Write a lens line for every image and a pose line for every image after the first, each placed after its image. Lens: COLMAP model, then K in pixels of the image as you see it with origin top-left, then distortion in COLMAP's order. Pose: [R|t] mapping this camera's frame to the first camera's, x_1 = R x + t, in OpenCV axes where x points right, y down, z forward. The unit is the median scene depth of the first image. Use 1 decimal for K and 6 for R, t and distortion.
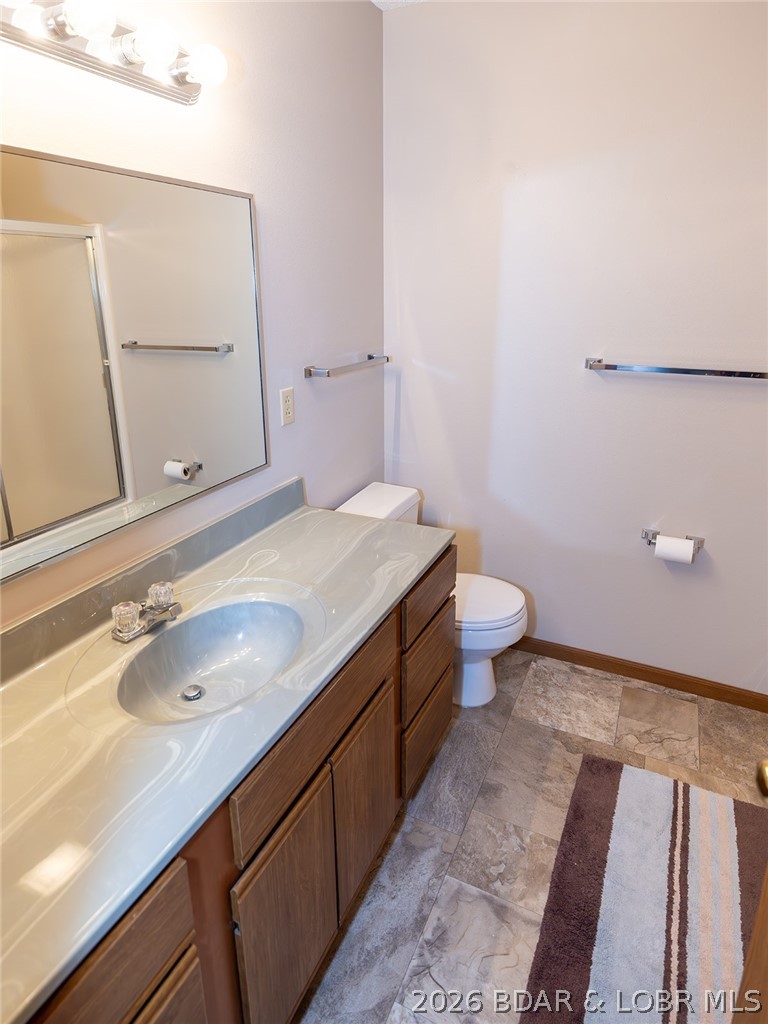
lens RADIAL K [[613.1, 0, 381.5], [0, 613.1, 505.4], [0, 0, 1]] dist [-0.002132, -0.000535]
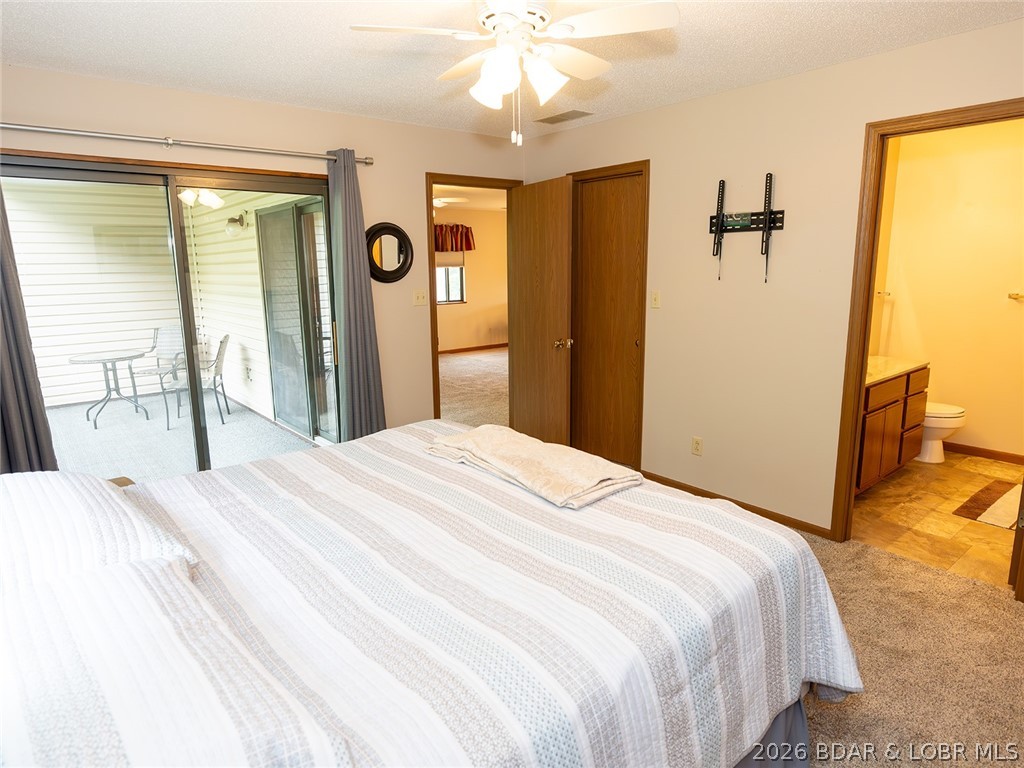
lens RADIAL K [[613.1, 0, 515.1], [0, 613.1, 388.7], [0, 0, 1]] dist [-0.002132, -0.000535]
pose [[0.909229, 0.076857, -0.409141, -0.336686], [-0.135215, 0.984046, -0.115634, 0.604499], [0.393726, 0.160459, 0.905115, -1.632198]]
